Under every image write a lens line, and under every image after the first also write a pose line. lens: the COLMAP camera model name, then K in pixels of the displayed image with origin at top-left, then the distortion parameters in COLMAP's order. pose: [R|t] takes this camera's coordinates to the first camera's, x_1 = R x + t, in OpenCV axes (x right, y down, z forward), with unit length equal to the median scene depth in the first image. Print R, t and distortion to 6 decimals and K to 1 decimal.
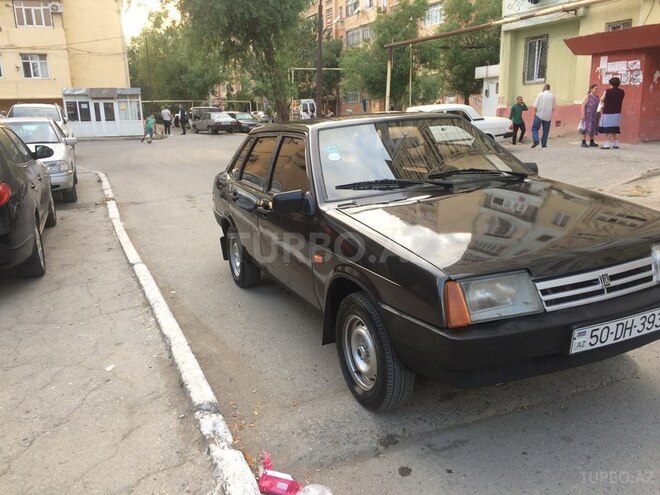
lens RADIAL K [[563.5, 0, 330.0], [0, 563.5, 247.5], [0, 0, 1]] dist [0.075870, -0.102516]
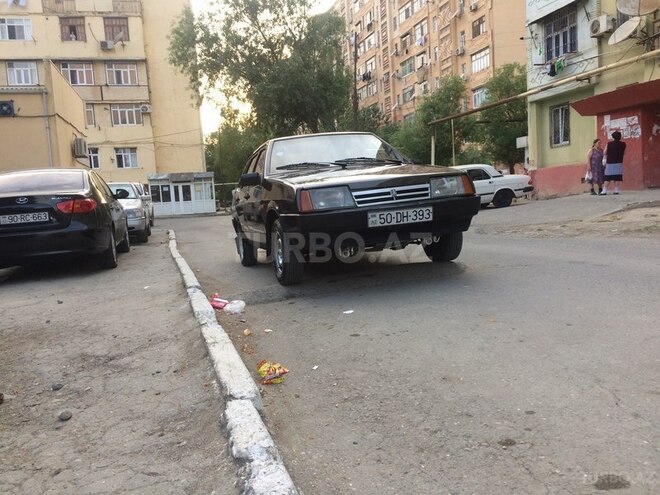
lens RADIAL K [[563.5, 0, 330.0], [0, 563.5, 247.5], [0, 0, 1]] dist [0.075870, -0.102516]
pose [[0.991643, -0.027092, -0.126139, 0.067672], [0.008560, 0.989366, -0.145195, 0.066936], [0.128732, 0.142902, 0.981329, -0.107382]]
